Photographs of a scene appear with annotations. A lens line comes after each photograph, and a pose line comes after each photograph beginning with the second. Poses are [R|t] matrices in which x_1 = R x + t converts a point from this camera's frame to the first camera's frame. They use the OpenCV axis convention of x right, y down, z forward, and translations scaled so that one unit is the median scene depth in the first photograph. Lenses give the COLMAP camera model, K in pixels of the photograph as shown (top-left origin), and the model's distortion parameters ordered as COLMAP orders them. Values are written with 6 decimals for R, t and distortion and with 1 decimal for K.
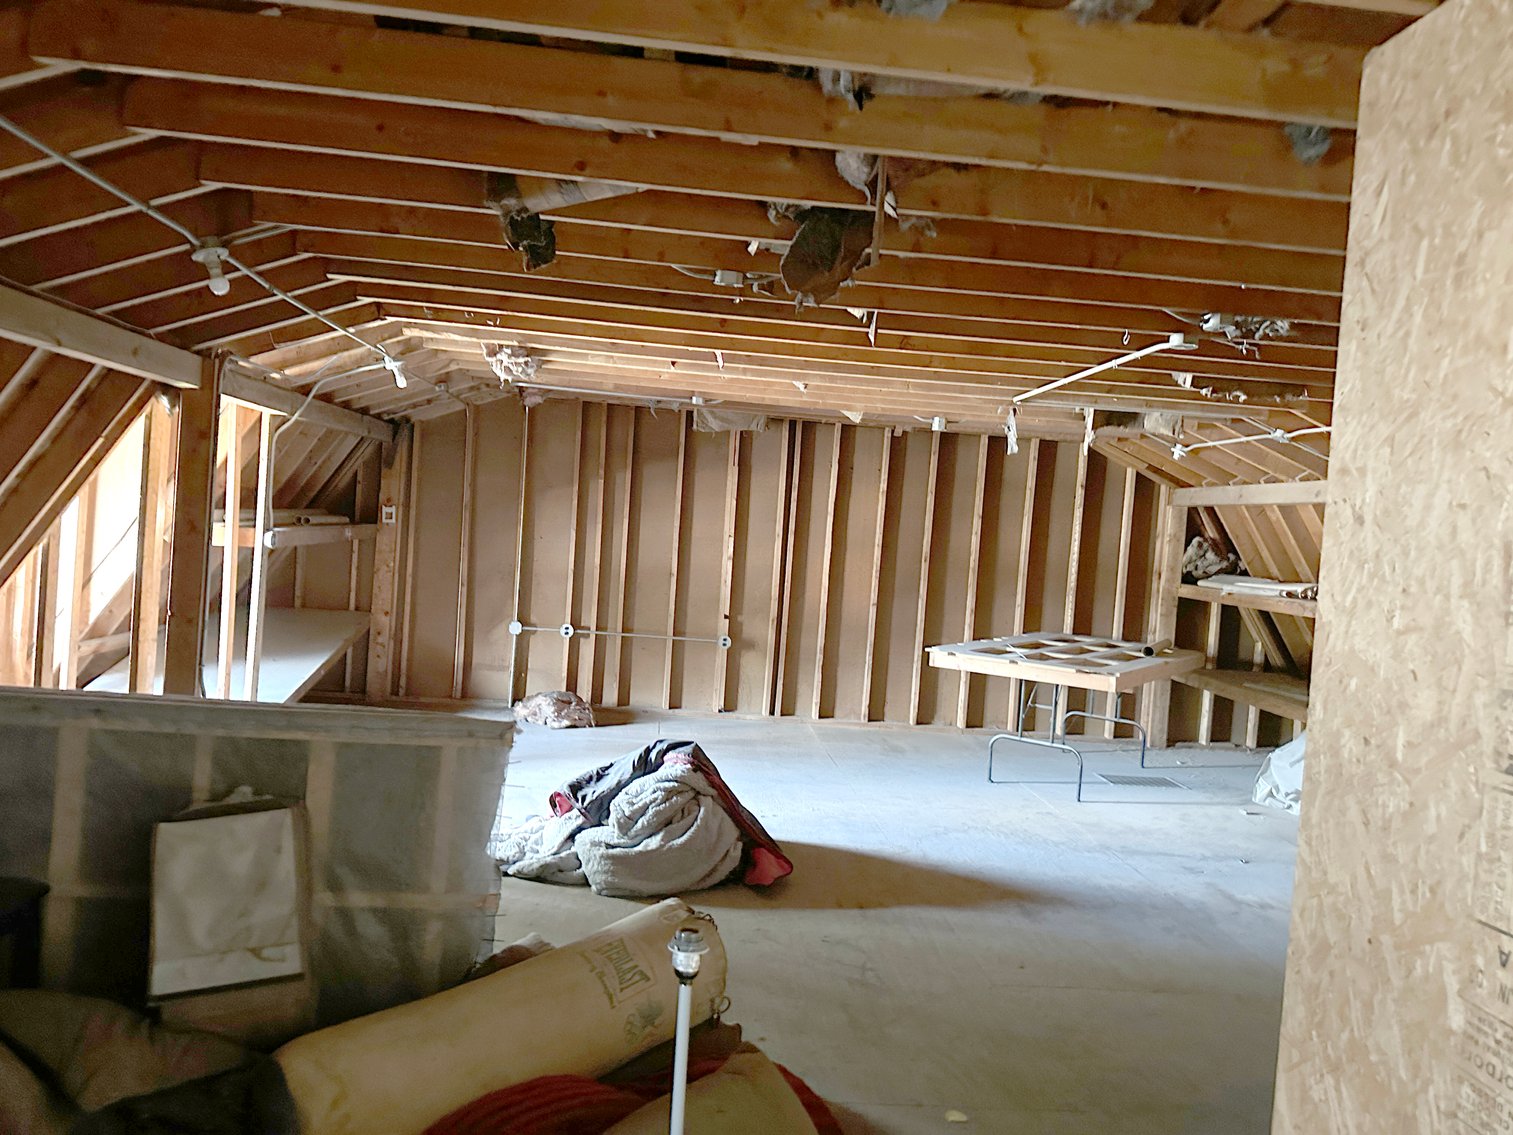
lens RADIAL K [[1064.6, 0, 755.5], [0, 1064.6, 558.3], [0, 0, 1]] dist [0.042769, -0.053583]
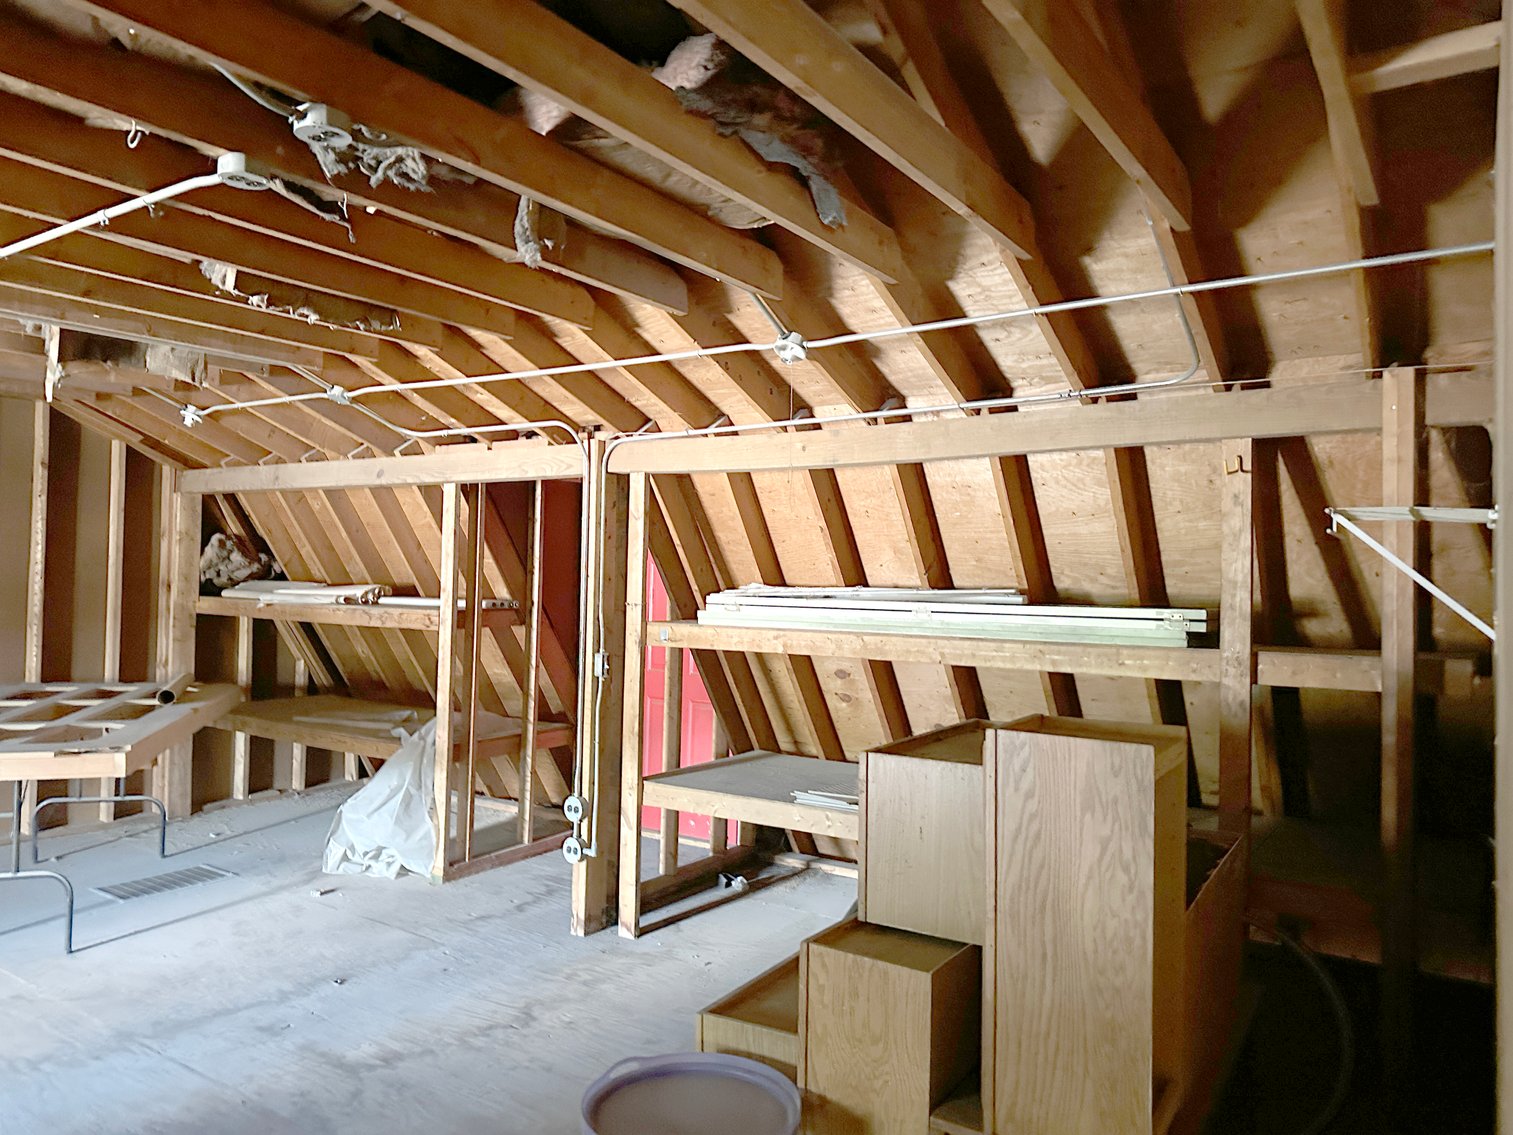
lens RADIAL K [[1064.6, 0, 752.5], [0, 1064.6, 557.0], [0, 0, 1]] dist [0.042769, -0.053583]
pose [[0.633227, -0.046393, 0.772574, 0.065194], [0.049086, 0.998600, 0.019733, 0.000564], [-0.772408, 0.025427, 0.634618, 0.232332]]
